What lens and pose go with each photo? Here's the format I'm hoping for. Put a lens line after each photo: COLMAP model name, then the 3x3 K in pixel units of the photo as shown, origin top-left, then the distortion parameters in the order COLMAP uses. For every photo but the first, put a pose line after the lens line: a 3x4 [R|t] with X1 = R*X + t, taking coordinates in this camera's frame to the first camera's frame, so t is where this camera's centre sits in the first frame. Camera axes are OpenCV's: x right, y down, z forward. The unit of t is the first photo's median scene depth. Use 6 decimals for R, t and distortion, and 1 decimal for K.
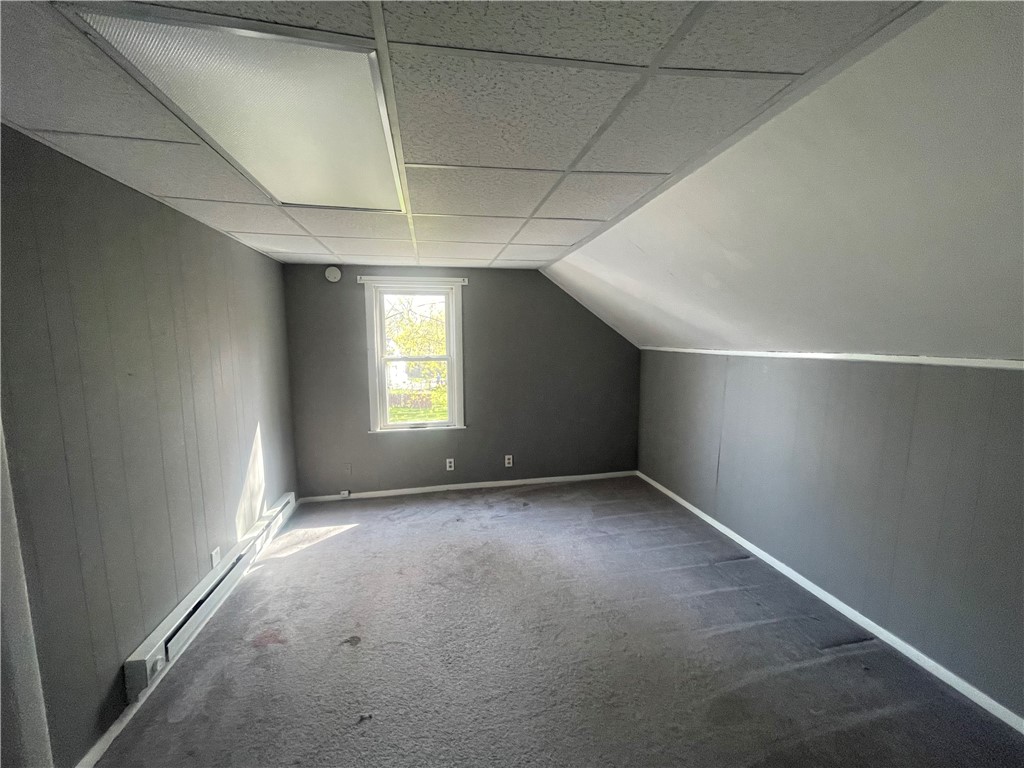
lens RADIAL K [[411.4, 0, 508.3], [0, 411.4, 385.1], [0, 0, 1]] dist [0.000073, -0.000114]
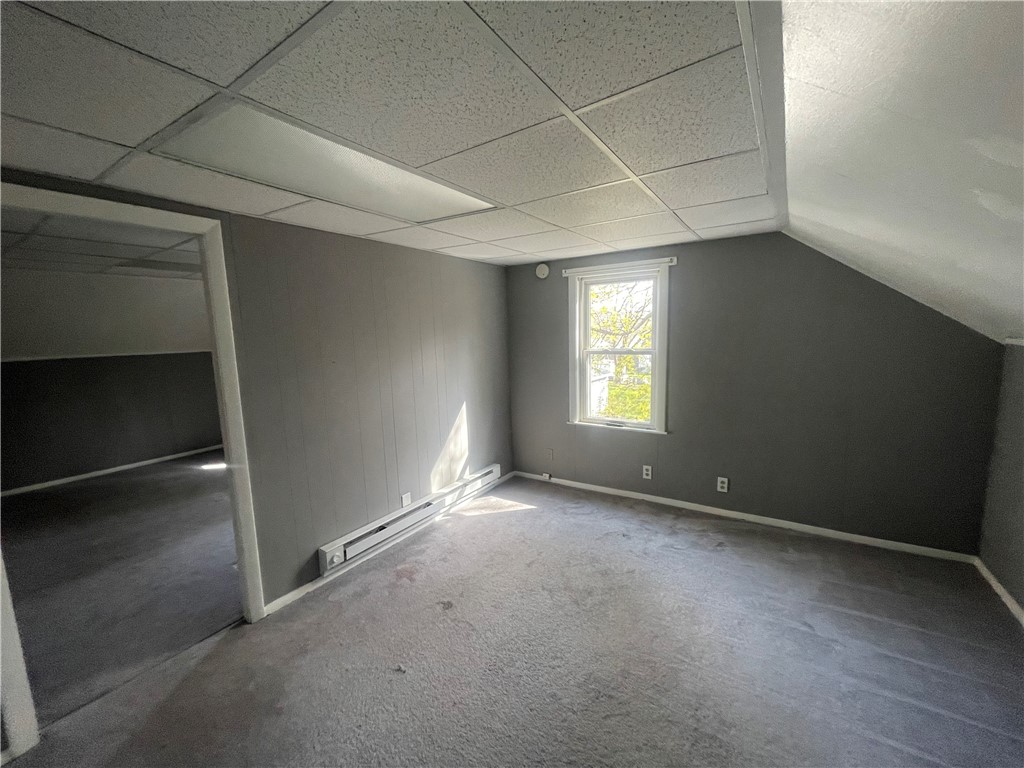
lens RADIAL K [[411.4, 0, 512.1], [0, 411.4, 385.4], [0, 0, 1]] dist [0.000073, -0.000114]
pose [[0.720066, 0.080362, -0.689236, 0.286983], [-0.056306, 0.996763, 0.057394, -0.032318], [0.691617, -0.002519, 0.722260, 0.184255]]
